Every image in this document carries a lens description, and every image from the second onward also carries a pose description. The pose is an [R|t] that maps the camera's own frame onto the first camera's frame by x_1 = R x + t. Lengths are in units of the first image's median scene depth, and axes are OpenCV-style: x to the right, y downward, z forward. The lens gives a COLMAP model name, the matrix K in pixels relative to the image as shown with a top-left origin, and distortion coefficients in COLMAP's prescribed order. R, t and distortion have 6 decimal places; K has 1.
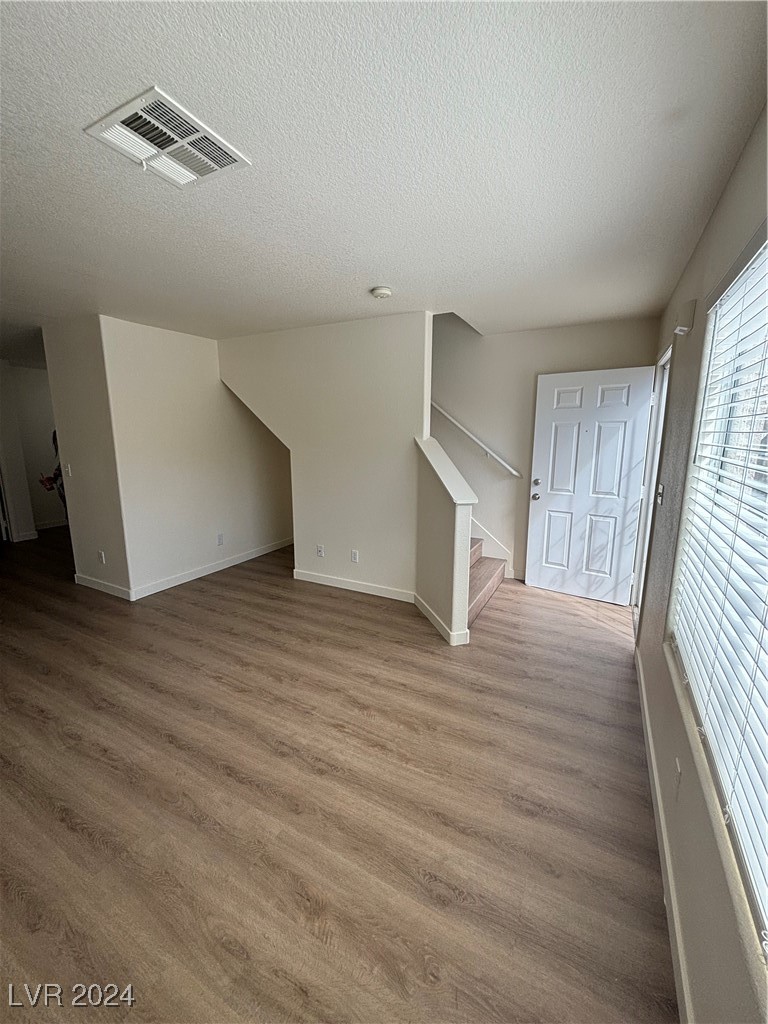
lens RADIAL K [[413.8, 0, 378.5], [0, 413.8, 511.7], [0, 0, 1]] dist [-0.000999, 0.000764]
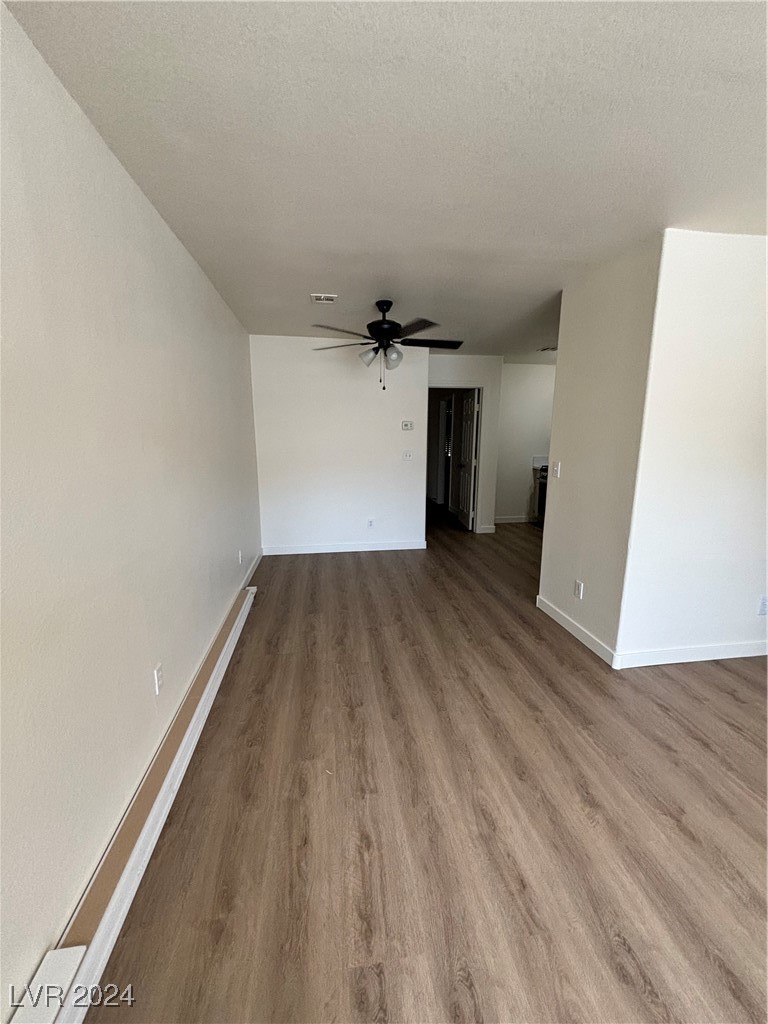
lens RADIAL K [[413.8, 0, 397.3], [0, 413.8, 507.4], [0, 0, 1]] dist [-0.000999, 0.000764]
pose [[0.625206, 0.143840, -0.767090, -0.370688], [-0.157479, 0.985904, 0.056519, -0.028507], [0.764406, 0.085465, 0.639045, 0.301775]]
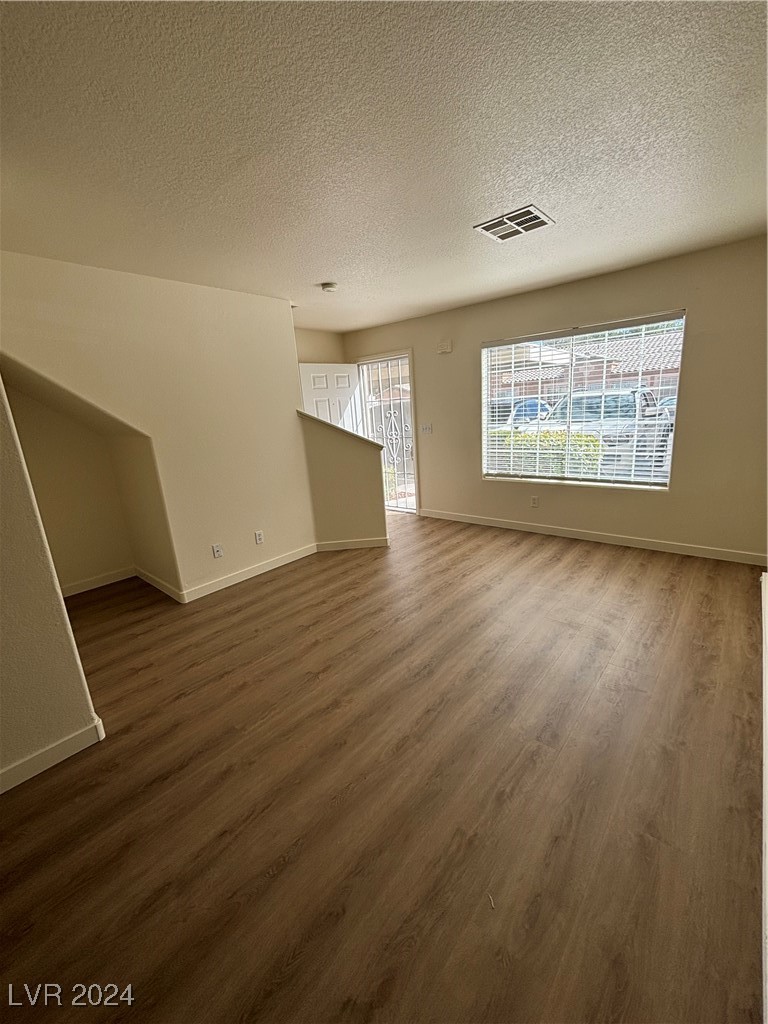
lens RADIAL K [[413.8, 0, 385.3], [0, 413.8, 519.1], [0, 0, 1]] dist [-0.000999, 0.000764]
pose [[0.207406, -0.265247, 0.941609, -1.028595], [0.254753, 0.943973, 0.209799, -0.069889], [-0.944502, 0.196364, 0.263358, 0.518102]]
